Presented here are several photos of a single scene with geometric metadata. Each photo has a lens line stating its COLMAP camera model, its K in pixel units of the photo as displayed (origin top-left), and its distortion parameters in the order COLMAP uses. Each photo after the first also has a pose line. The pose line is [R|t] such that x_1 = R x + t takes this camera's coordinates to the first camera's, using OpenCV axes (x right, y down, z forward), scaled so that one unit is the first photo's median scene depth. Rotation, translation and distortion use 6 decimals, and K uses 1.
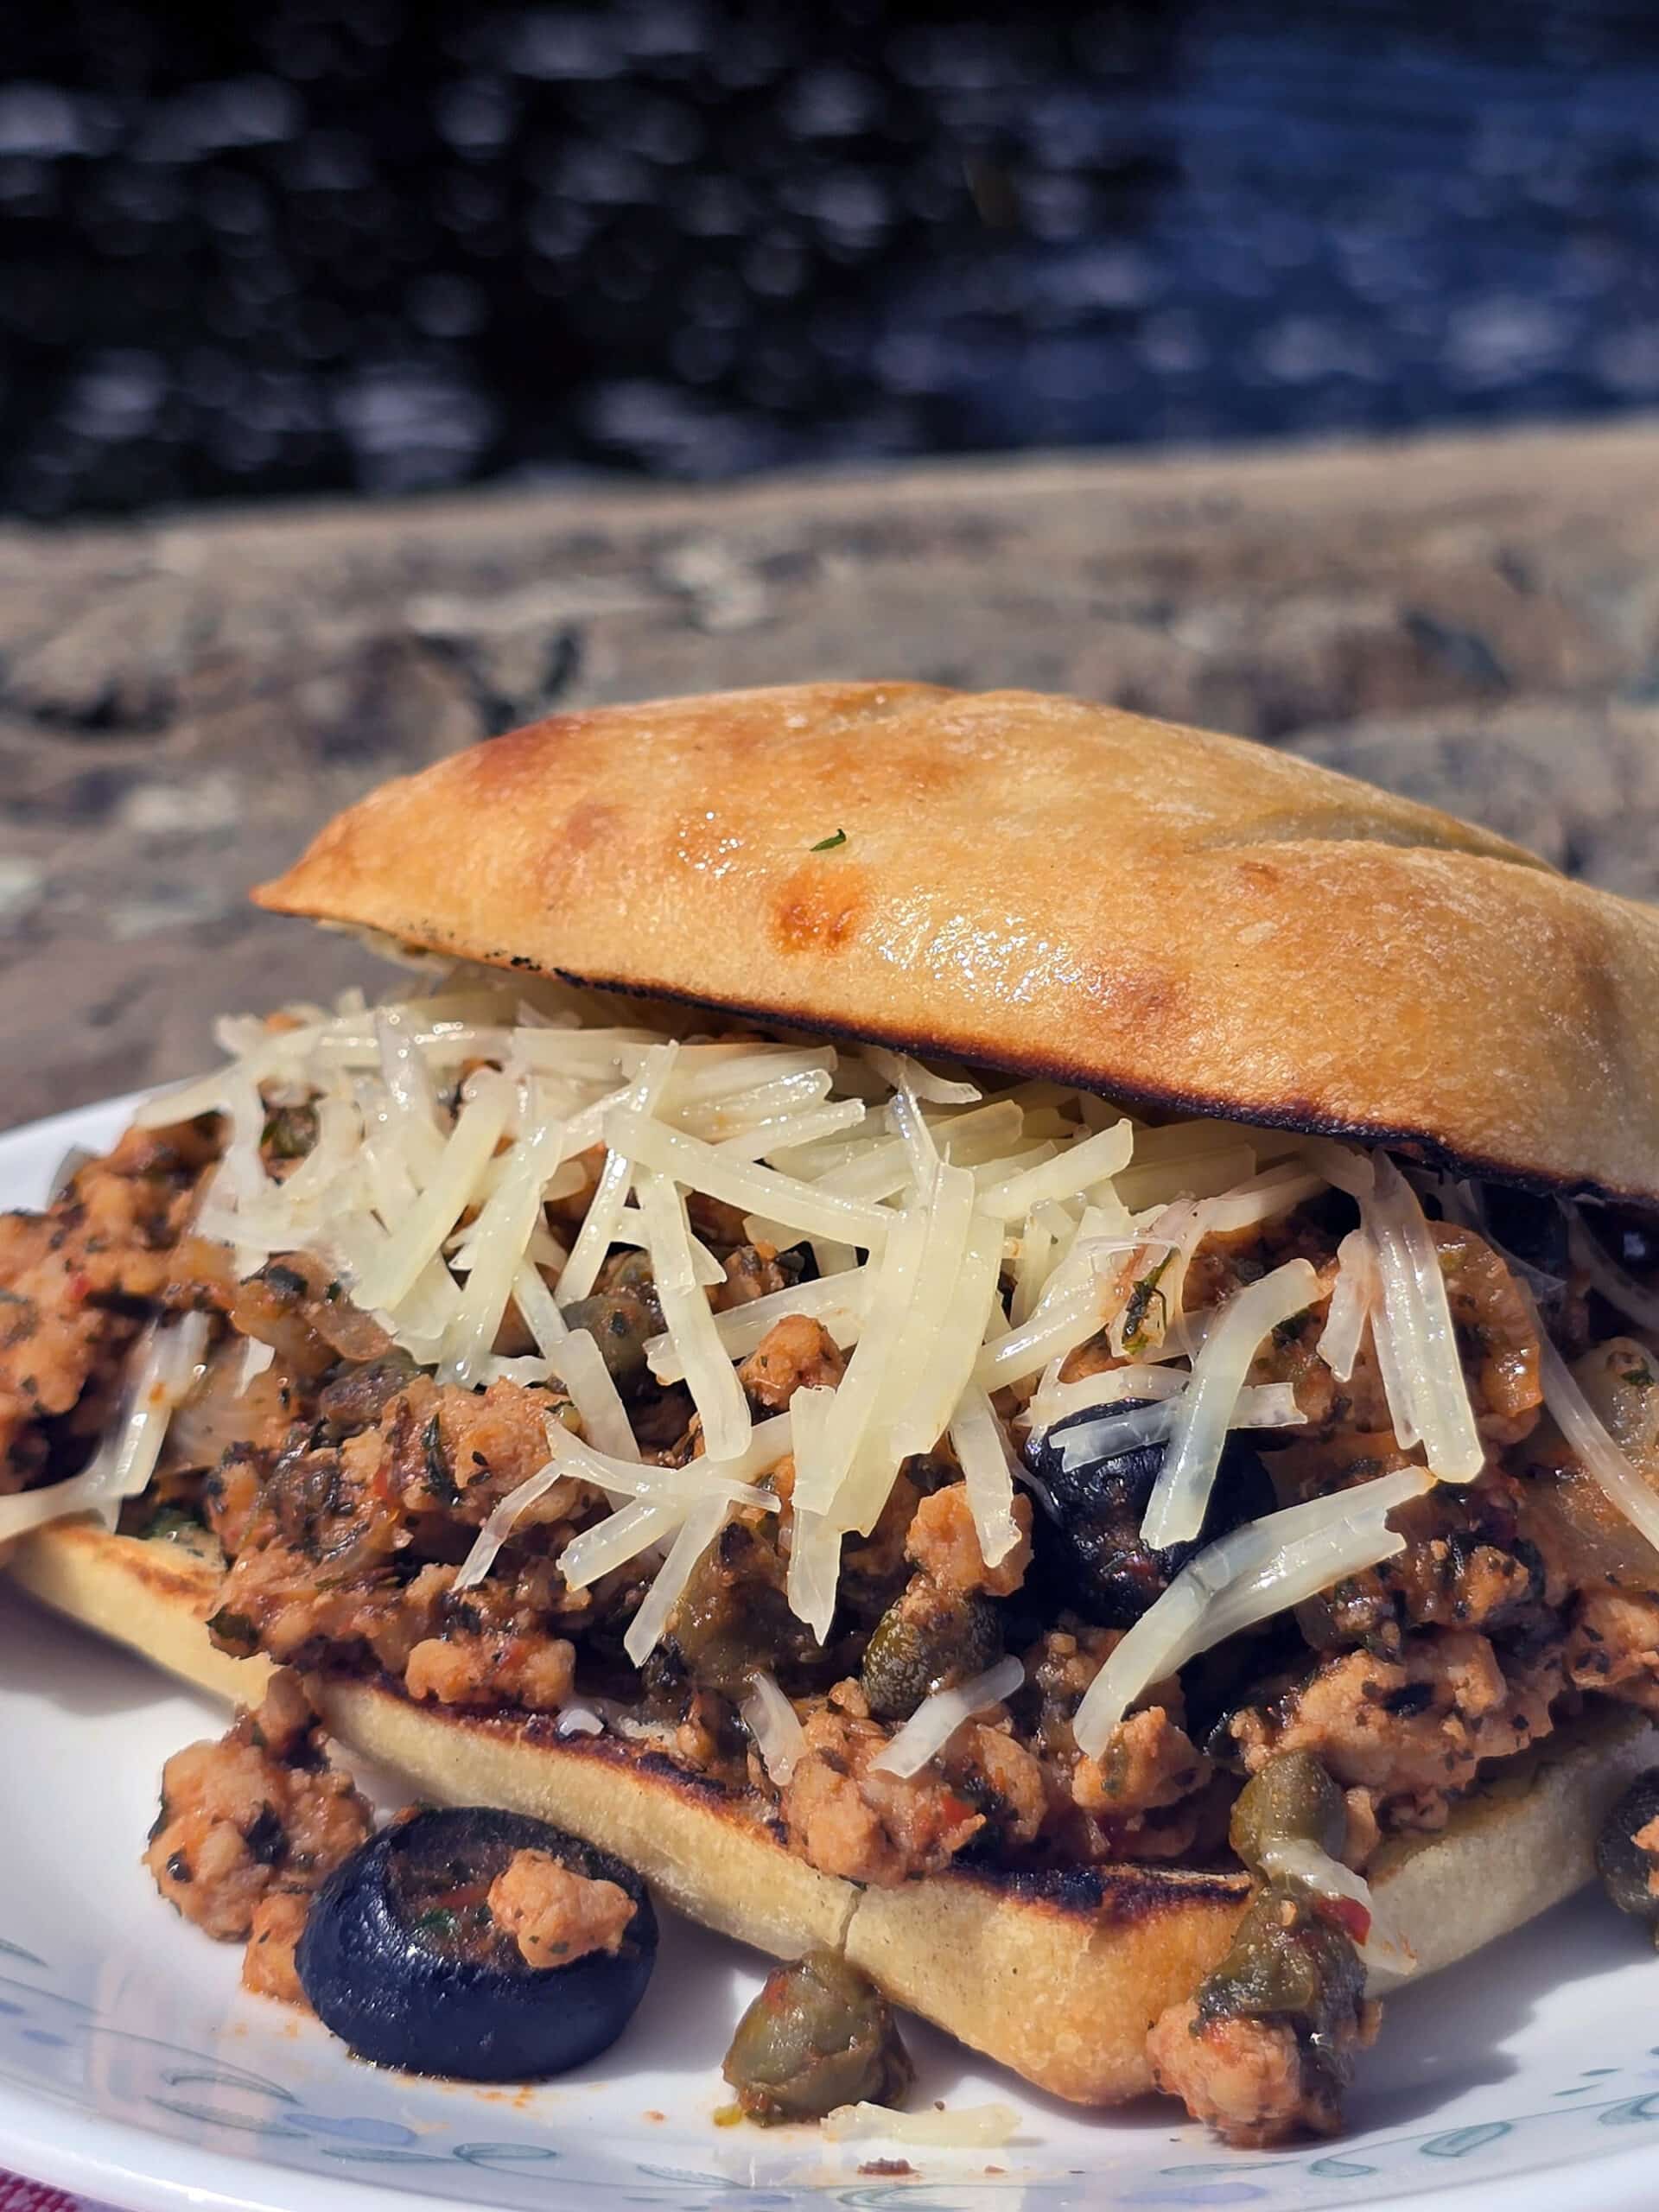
lens RADIAL K [[3981.0, 0, 886.1], [0, 3981.0, 1101.4], [0, 0, 1]] dist [0.124826, 0.000000]
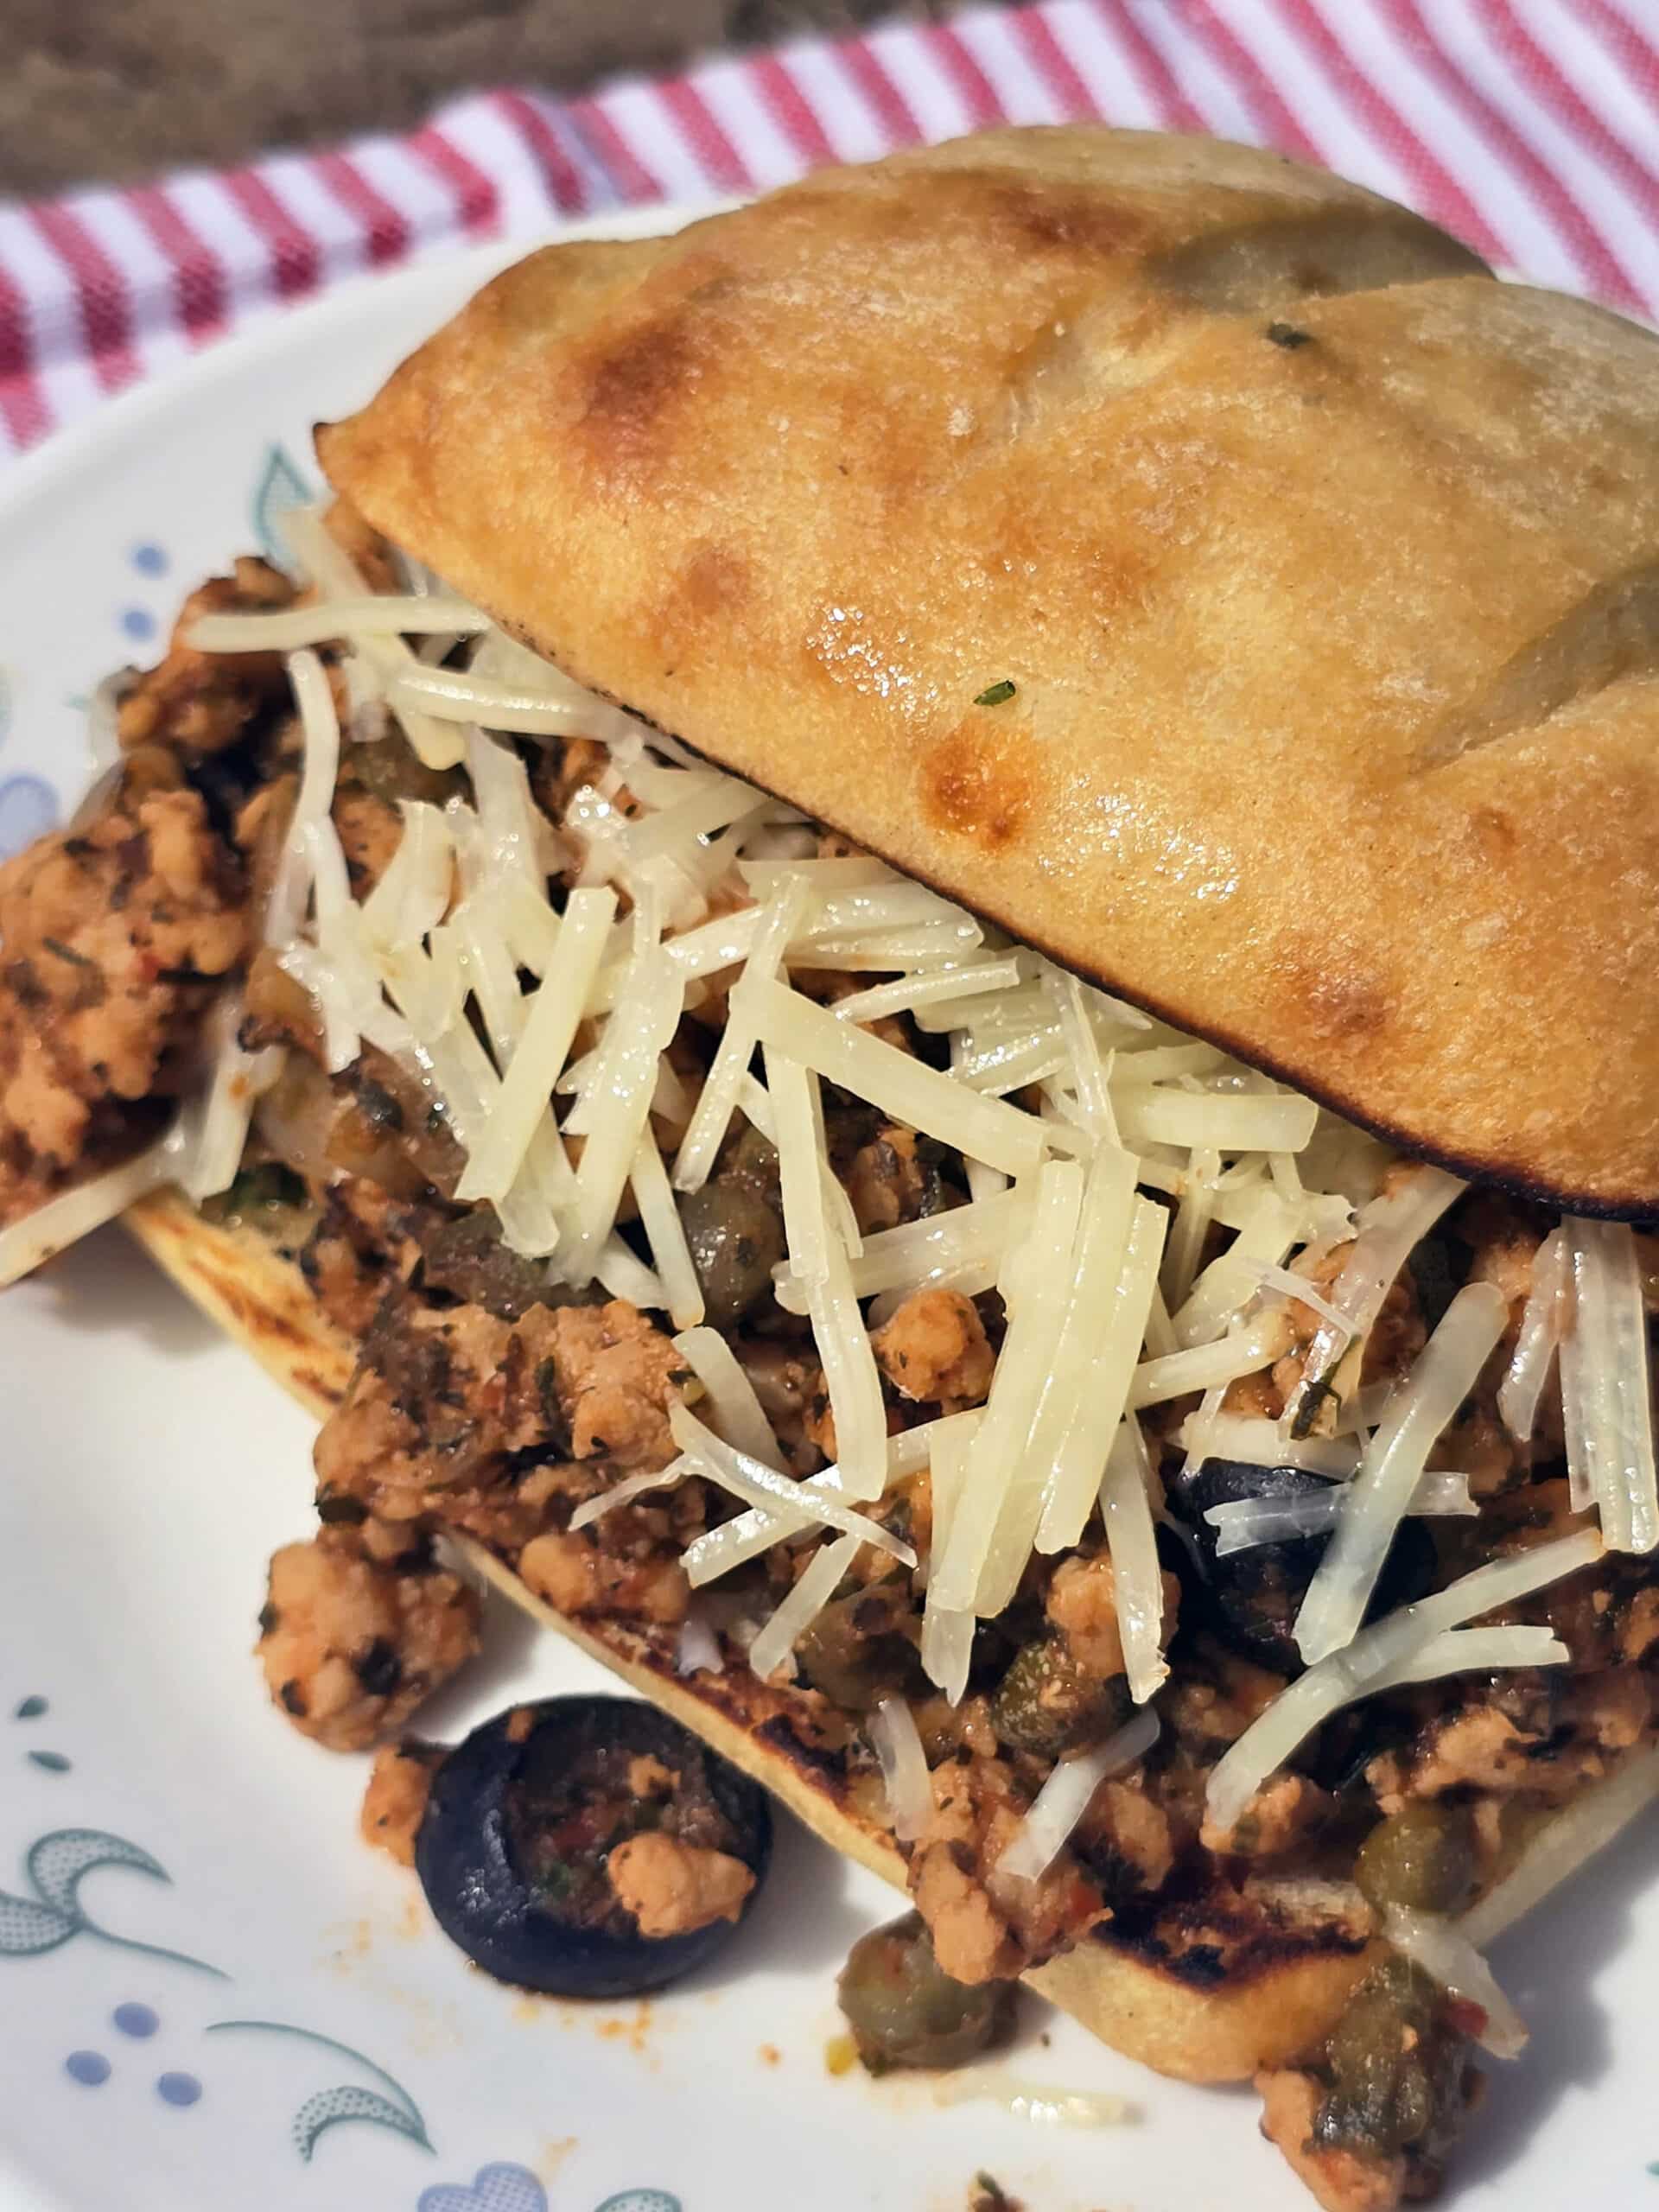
lens RADIAL K [[3981.0, 0, 846.1], [0, 3981.0, 1084.1], [0, 0, 1]] dist [0.124826, 0.000000]
pose [[0.999039, 0.043257, 0.006996, -0.052922], [-0.040803, 0.860119, 0.508459, -0.461801], [0.015977, -0.508257, 0.861057, 0.225221]]
